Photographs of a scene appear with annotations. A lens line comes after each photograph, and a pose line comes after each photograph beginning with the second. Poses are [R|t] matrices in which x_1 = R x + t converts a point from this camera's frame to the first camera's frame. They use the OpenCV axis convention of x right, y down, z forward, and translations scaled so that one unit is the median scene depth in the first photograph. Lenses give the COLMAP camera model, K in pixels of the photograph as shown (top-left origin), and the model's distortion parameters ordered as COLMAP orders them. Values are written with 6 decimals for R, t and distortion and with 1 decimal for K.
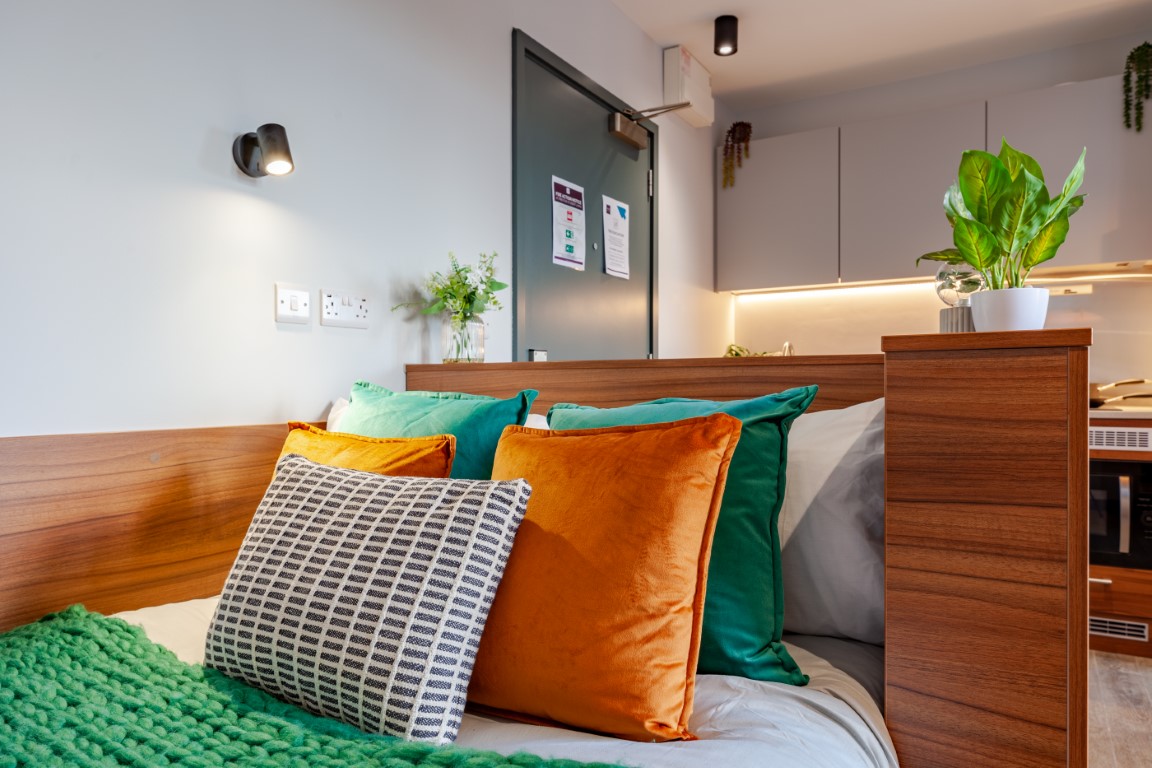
lens RADIAL K [[780.6, 0, 653.2], [0, 780.6, 400.8], [0, 0, 1]] dist [0.002213, 0.000093]
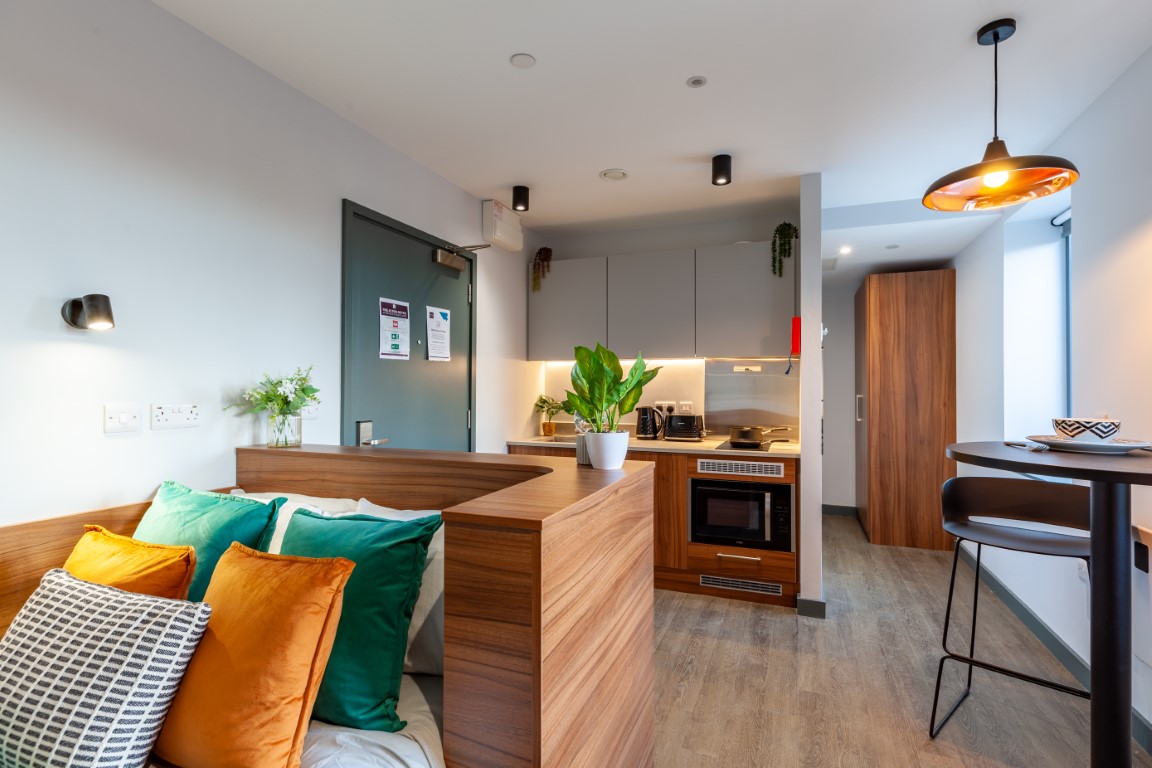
lens RADIAL K [[540.8, 0, 638.8], [0, 540.8, 389.6], [0, 0, 1]] dist [-0.001503, -0.000365]
pose [[0.983677, 0.009918, 0.179671, 0.306365], [-0.006110, 0.999745, -0.021736, -0.193314], [-0.179840, 0.020284, 0.983487, -0.100938]]
